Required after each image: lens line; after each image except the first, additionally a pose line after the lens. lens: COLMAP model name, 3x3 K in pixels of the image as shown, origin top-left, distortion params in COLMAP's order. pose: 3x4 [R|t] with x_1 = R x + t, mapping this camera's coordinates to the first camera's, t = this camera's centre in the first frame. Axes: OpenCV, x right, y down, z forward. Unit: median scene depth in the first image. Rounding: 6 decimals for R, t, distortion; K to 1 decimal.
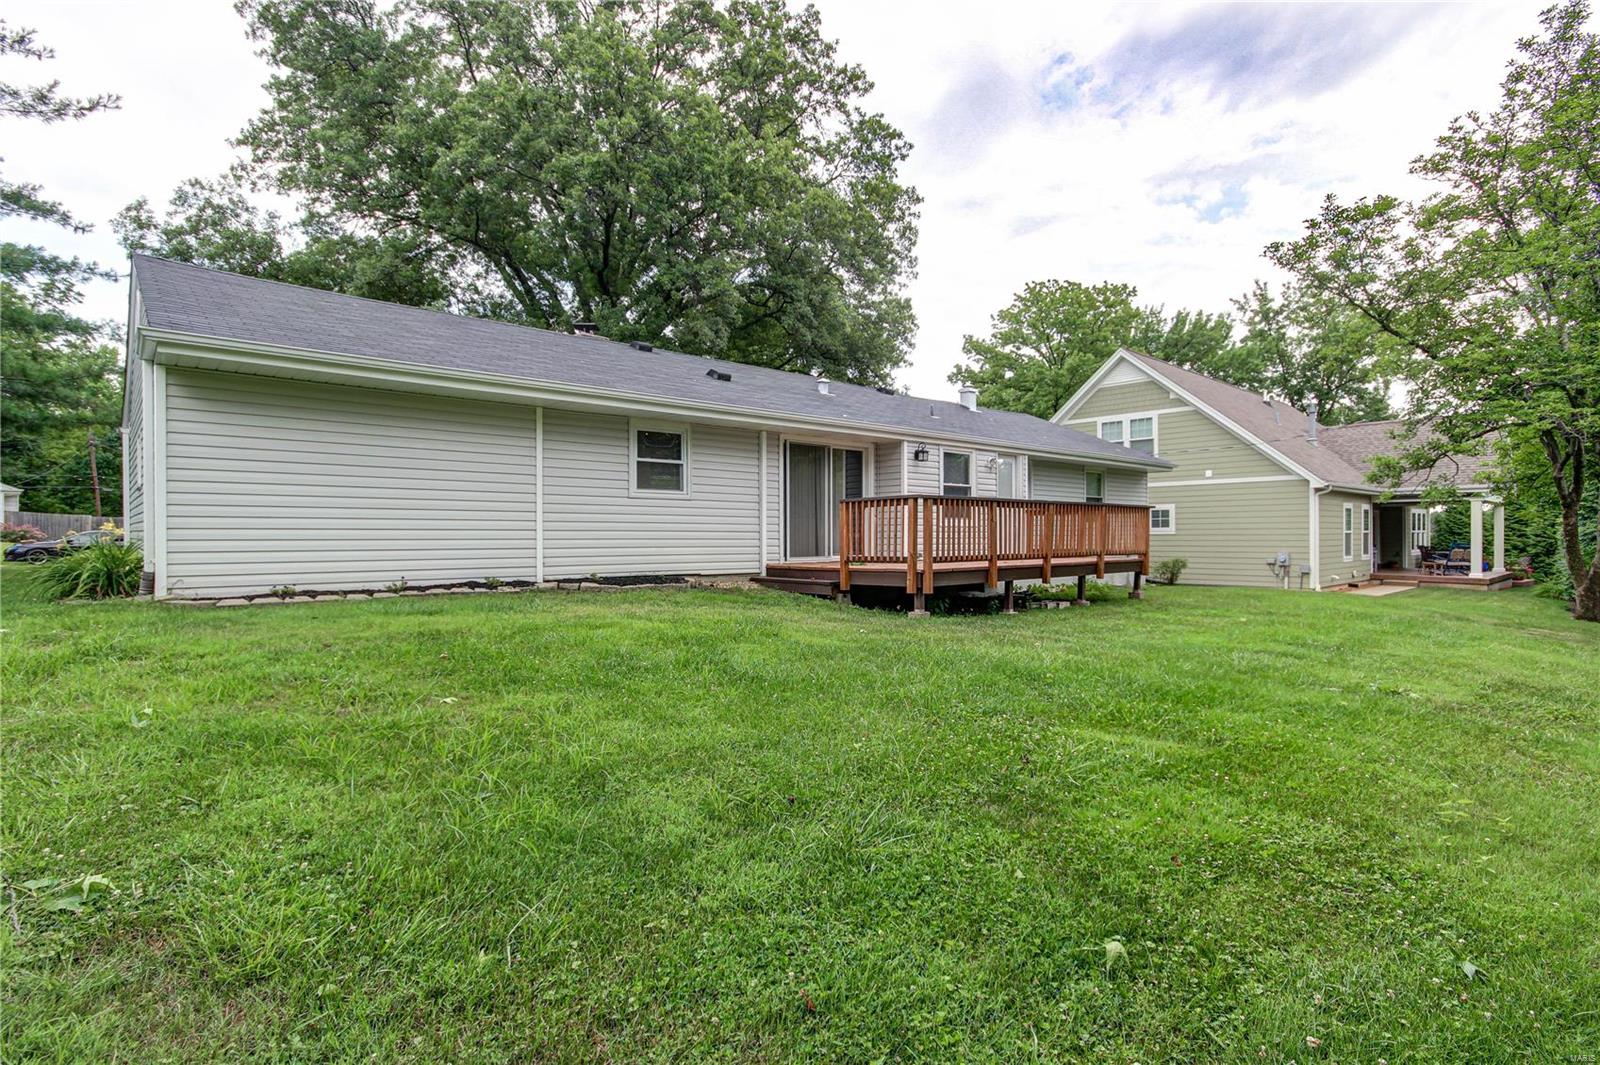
lens RADIAL K [[723.8, 0, 801.2], [0, 723.8, 541.7], [0, 0, 1]] dist [0.000858, -0.000585]
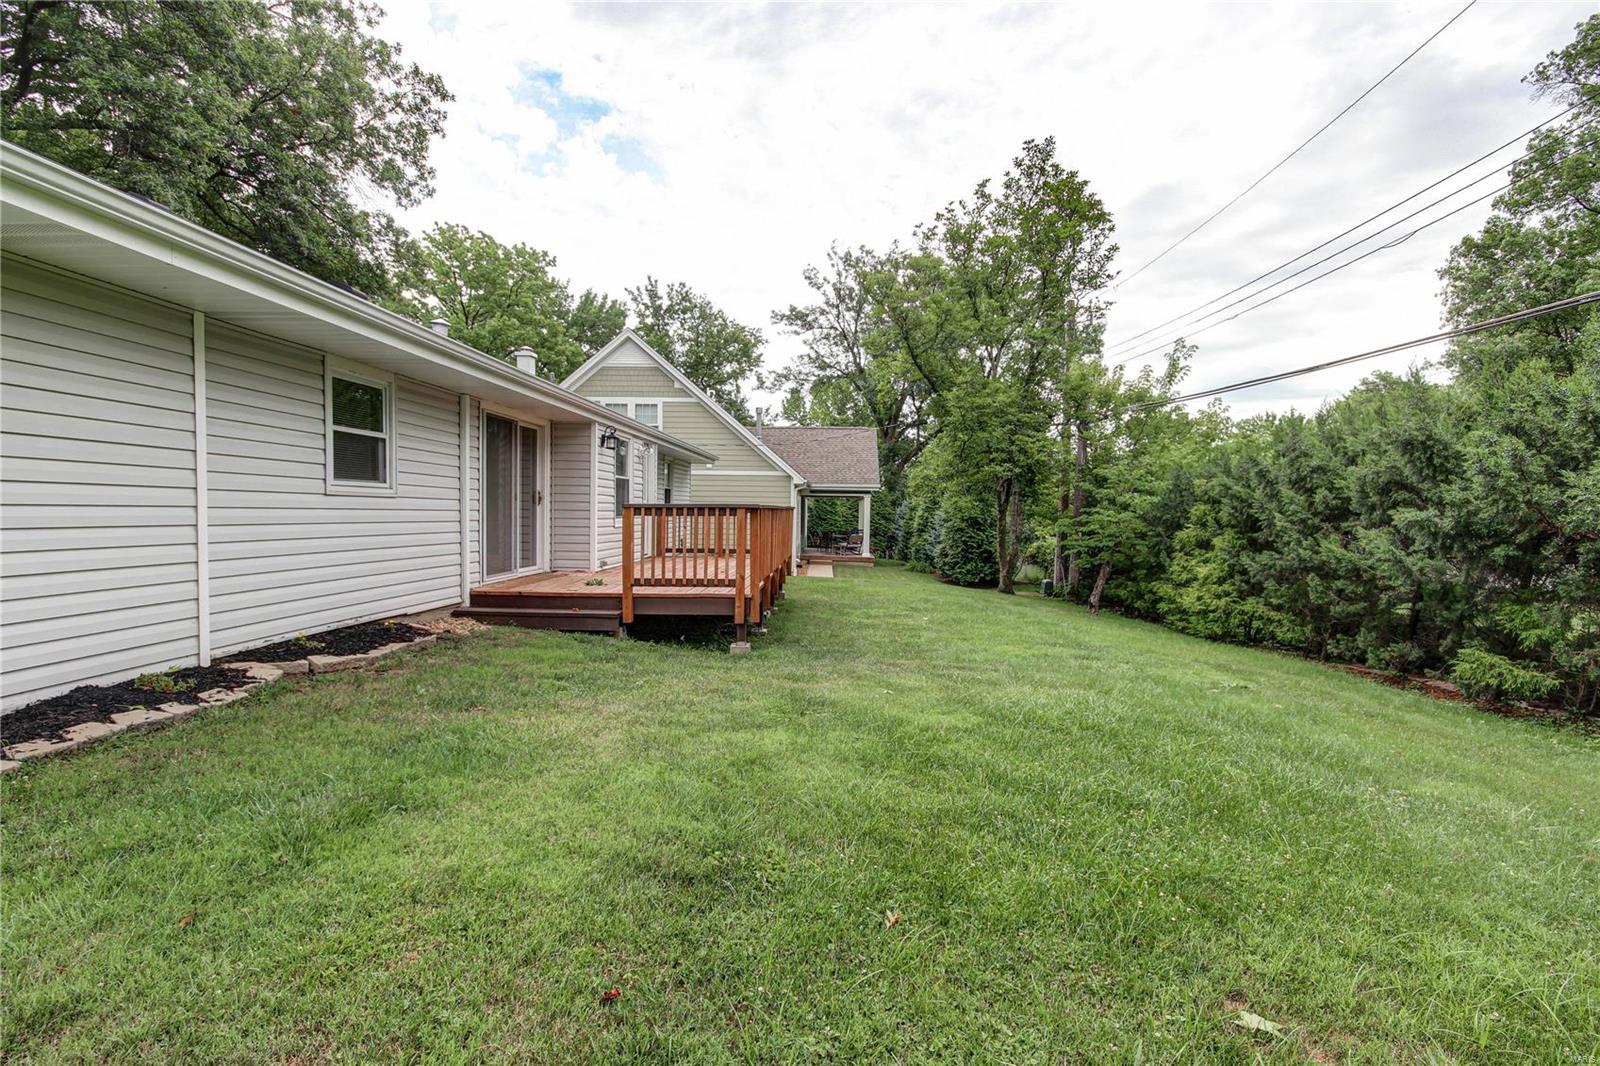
lens RADIAL K [[768.4, 0, 798.2], [0, 768.4, 563.7], [0, 0, 1]] dist [0.001041, -0.000650]
pose [[0.732306, -0.030687, 0.680284, -0.298123], [-0.008786, 0.998475, 0.054498, -0.034048], [-0.680919, -0.045886, 0.730919, 0.237777]]
